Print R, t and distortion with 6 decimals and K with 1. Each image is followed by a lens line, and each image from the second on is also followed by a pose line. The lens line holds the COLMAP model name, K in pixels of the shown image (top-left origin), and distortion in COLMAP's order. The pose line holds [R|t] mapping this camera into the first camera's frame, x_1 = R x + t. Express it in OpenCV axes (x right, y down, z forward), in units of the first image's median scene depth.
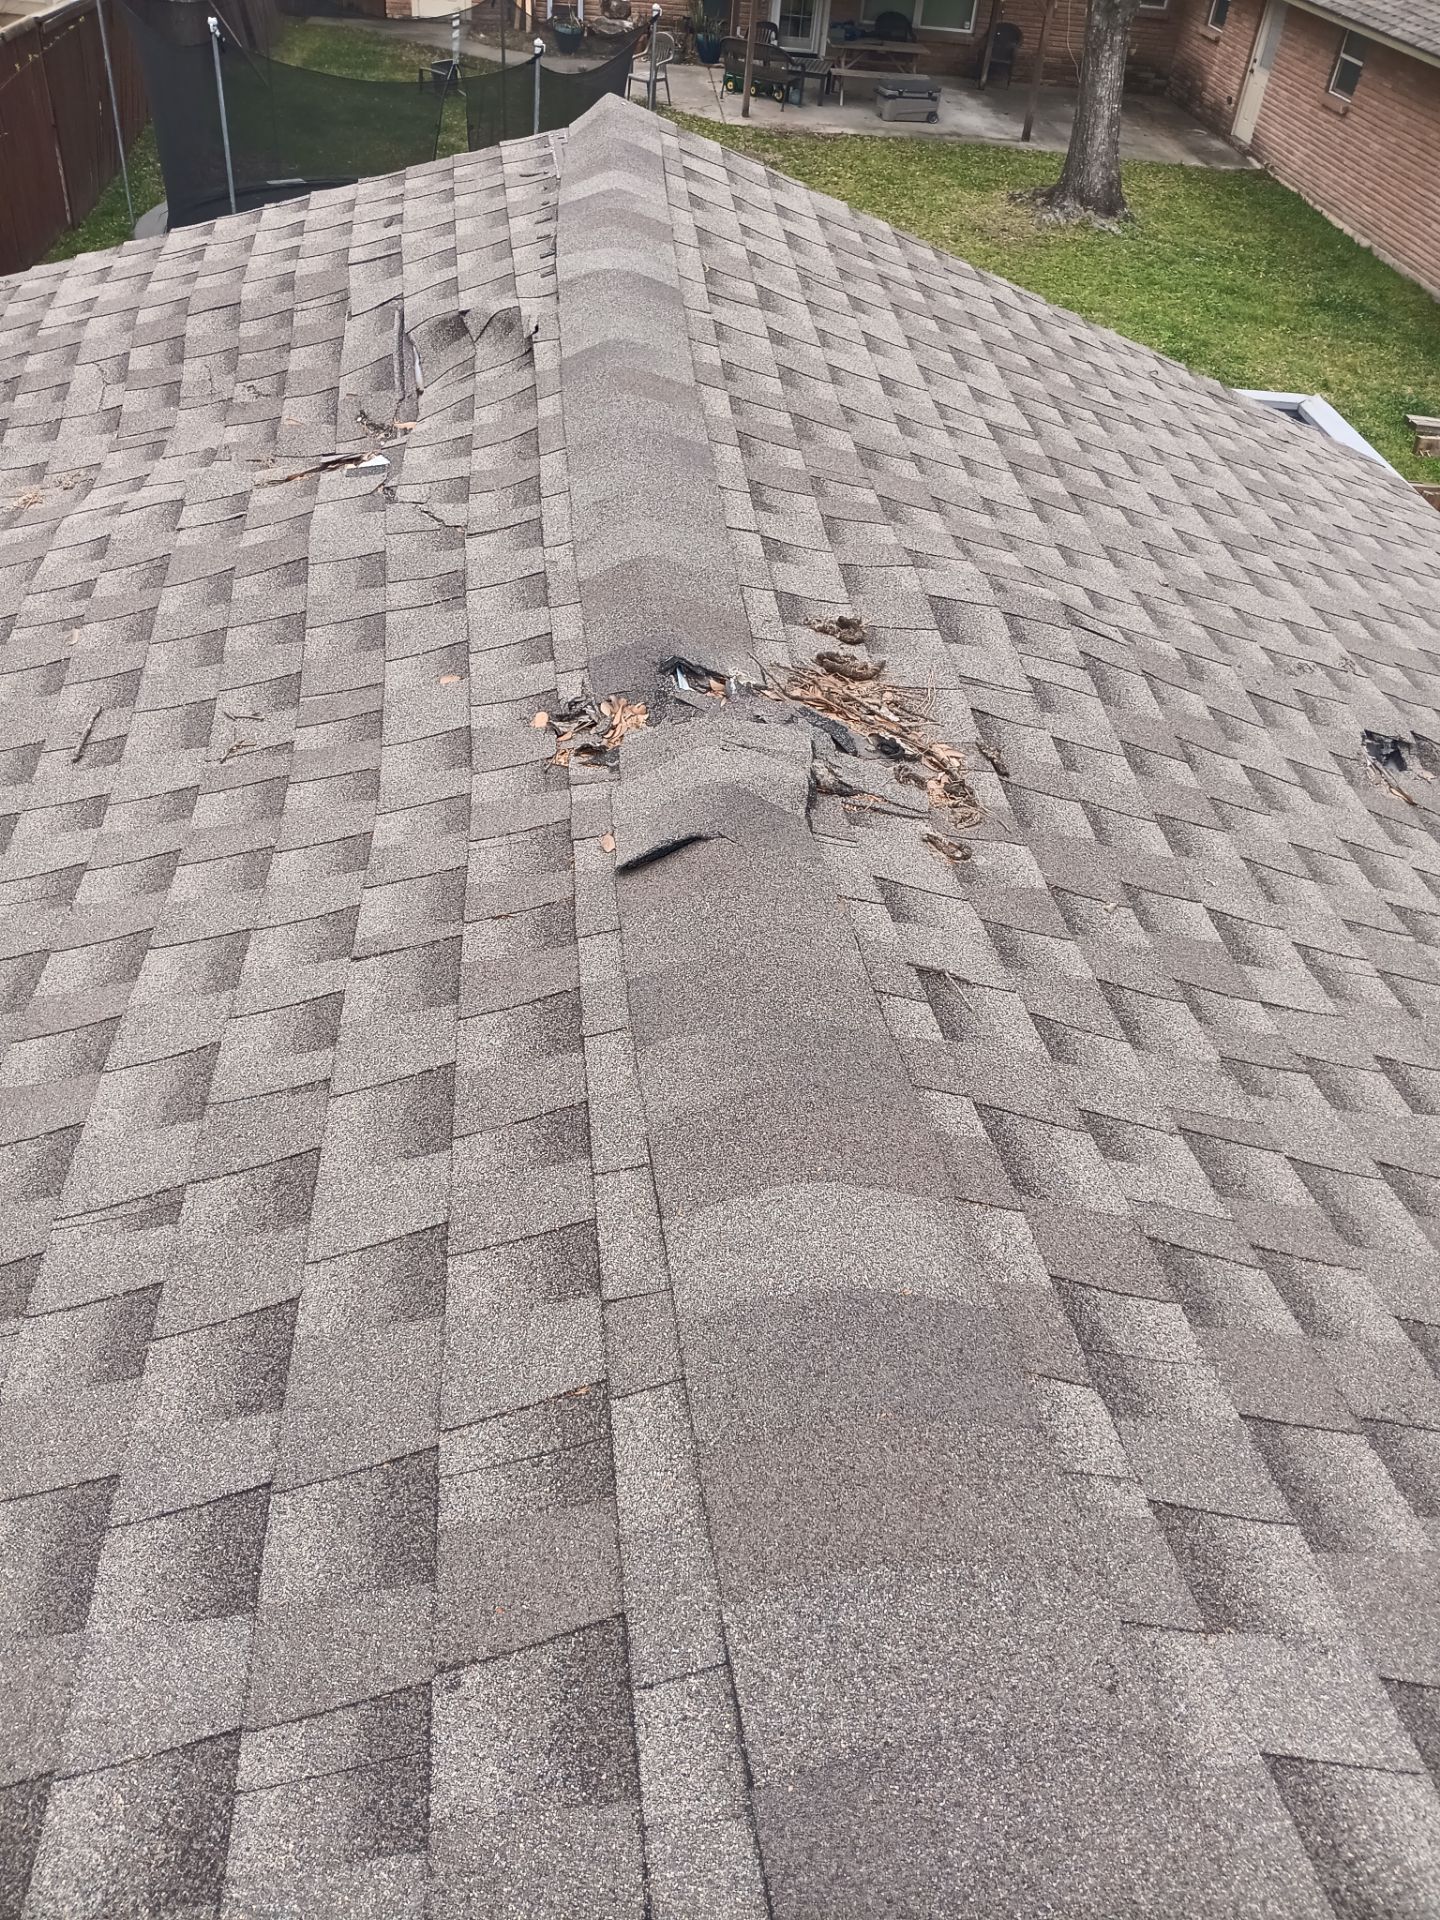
lens RADIAL K [[1481.4, 0, 720.0], [0, 1481.4, 960.0], [0, 0, 1]] dist [0.073806, -0.155691]
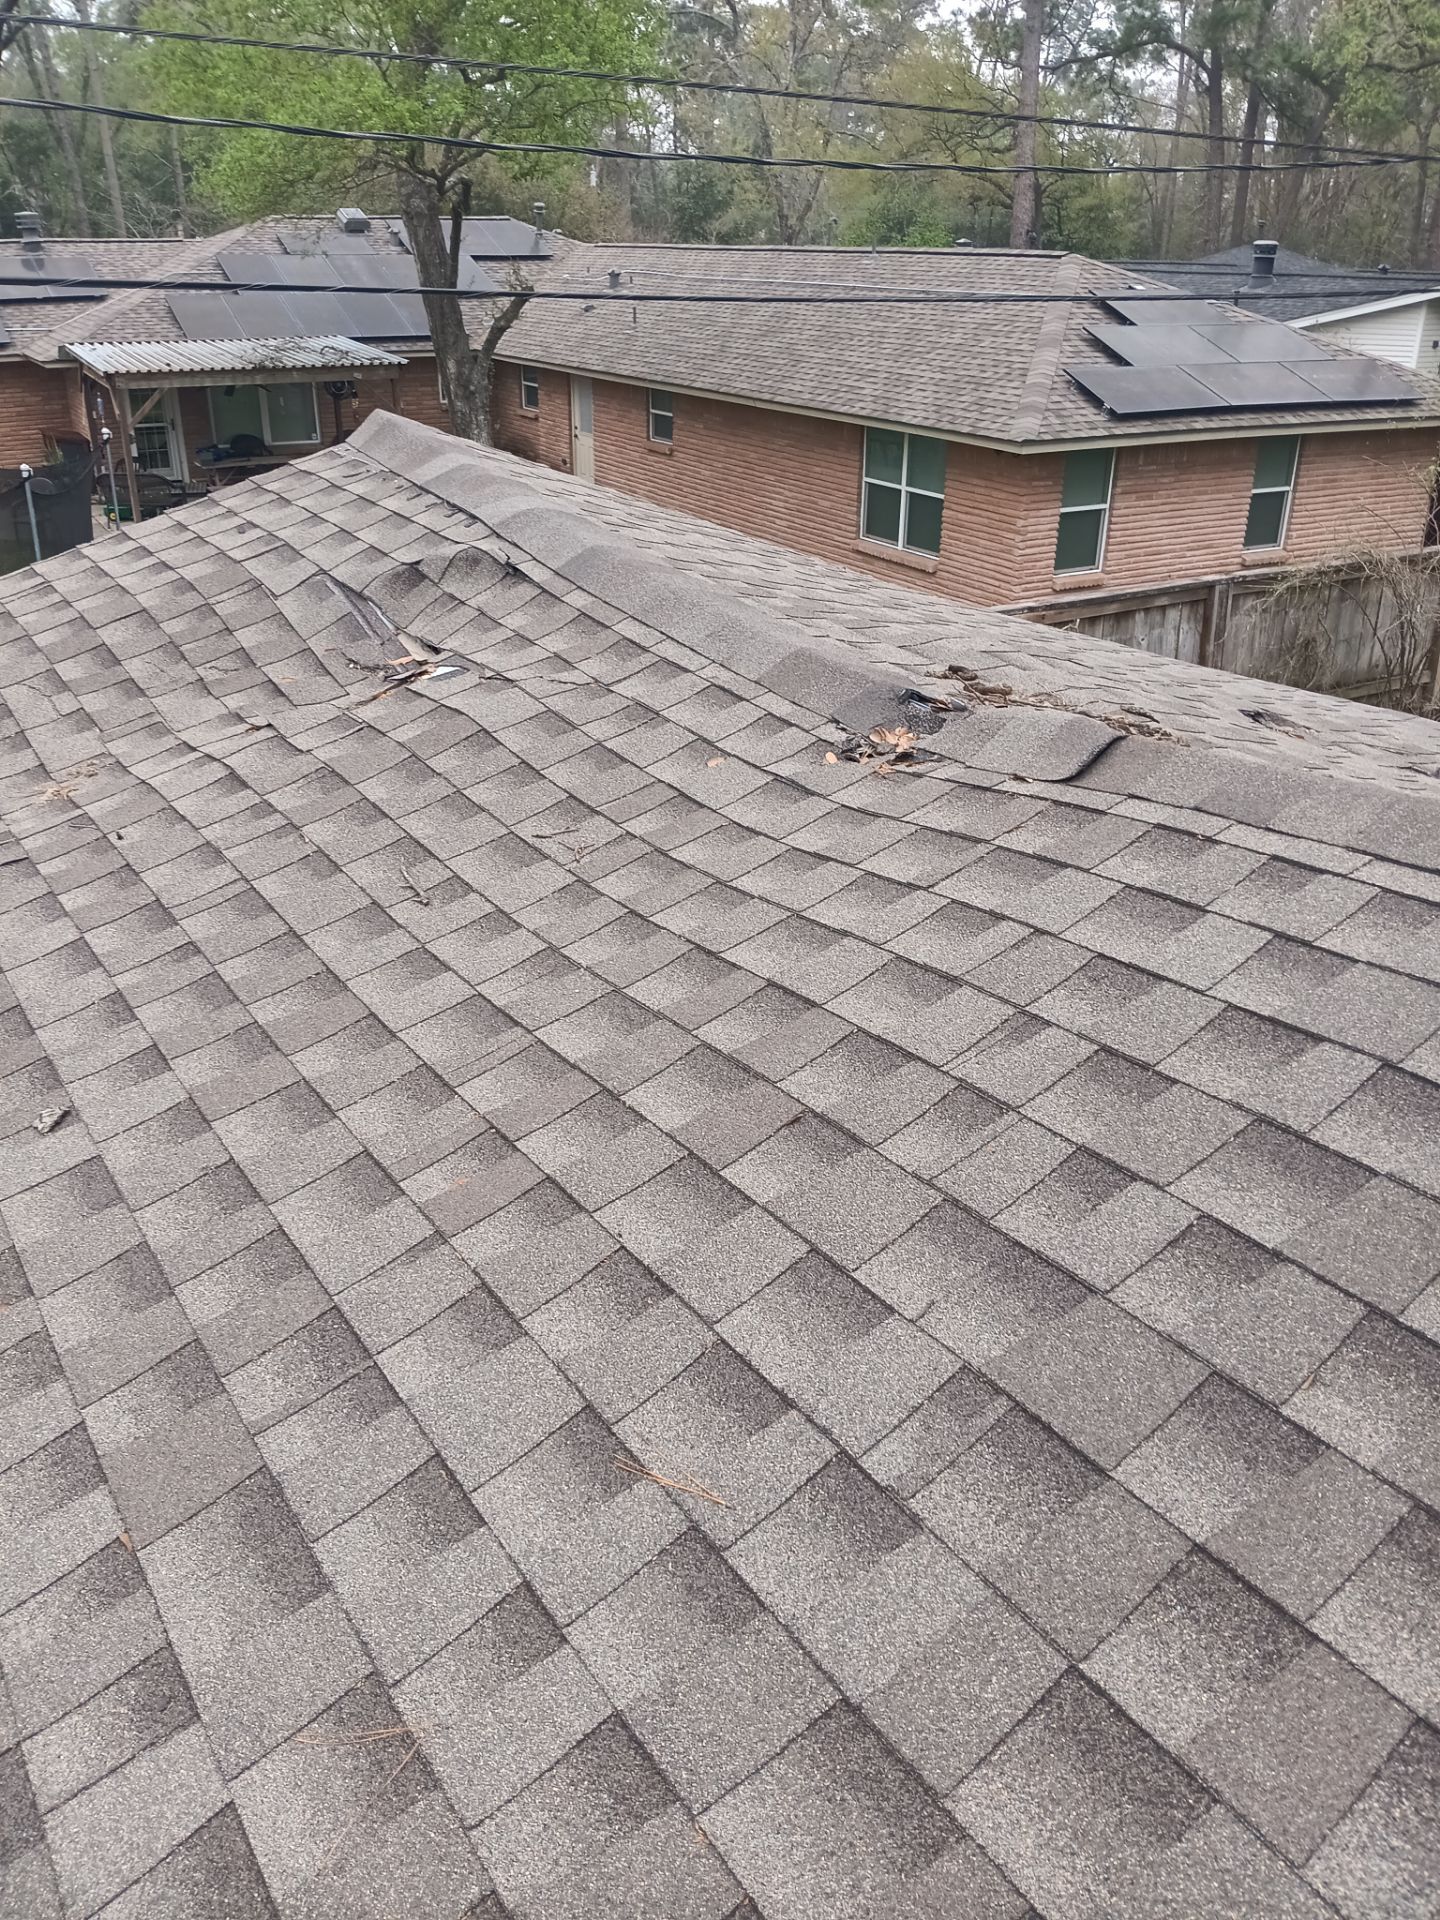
lens RADIAL K [[1481.4, 0, 720.0], [0, 1481.4, 960.0], [0, 0, 1]] dist [0.073806, -0.155691]
pose [[0.894070, -0.253959, 0.368977, -0.722817], [0.332375, 0.928349, -0.166417, 0.166454], [-0.300276, 0.271427, 0.914419, -0.016520]]
